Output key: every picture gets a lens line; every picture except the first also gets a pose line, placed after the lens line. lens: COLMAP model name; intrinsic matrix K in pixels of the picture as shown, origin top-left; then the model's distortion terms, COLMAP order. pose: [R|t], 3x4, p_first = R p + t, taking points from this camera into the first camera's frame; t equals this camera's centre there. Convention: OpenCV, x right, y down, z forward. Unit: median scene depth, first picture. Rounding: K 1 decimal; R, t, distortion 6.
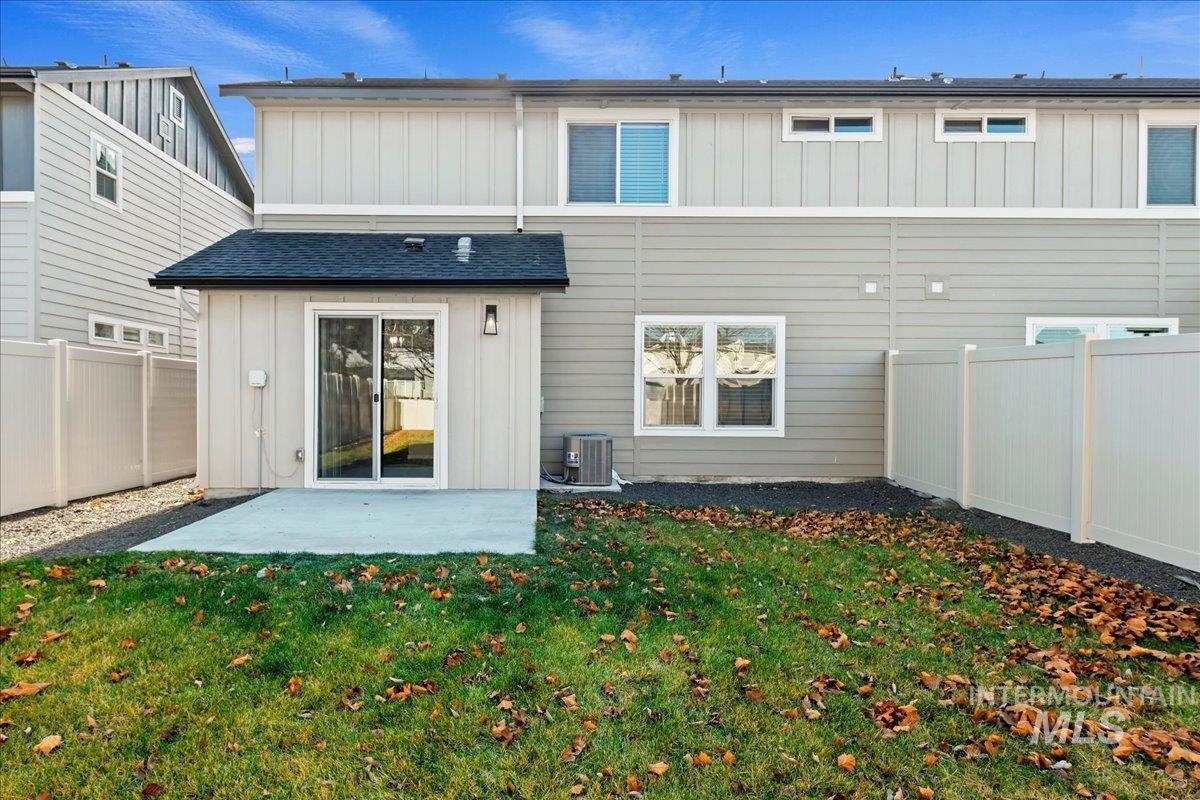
lens RADIAL K [[553.9, 0, 607.1], [0, 553.9, 407.6], [0, 0, 1]] dist [0.002113, -0.001054]
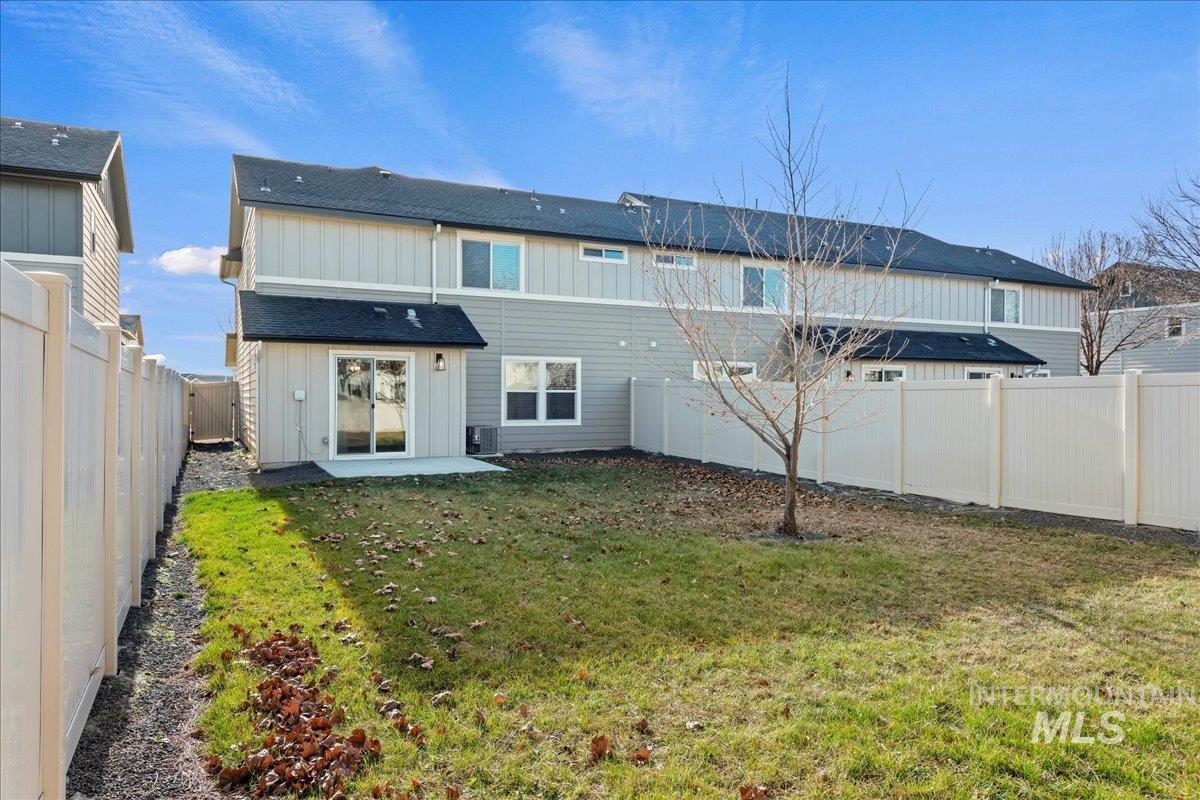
lens RADIAL K [[788.0, 0, 599.1], [0, 788.0, 398.1], [0, 0, 1]] dist [-0.002132, -0.000079]
pose [[0.894339, -0.004963, 0.447363, -0.773061], [0.005506, 0.999985, 0.000086, -0.034199], [-0.447357, 0.002386, 0.894352, -1.317489]]
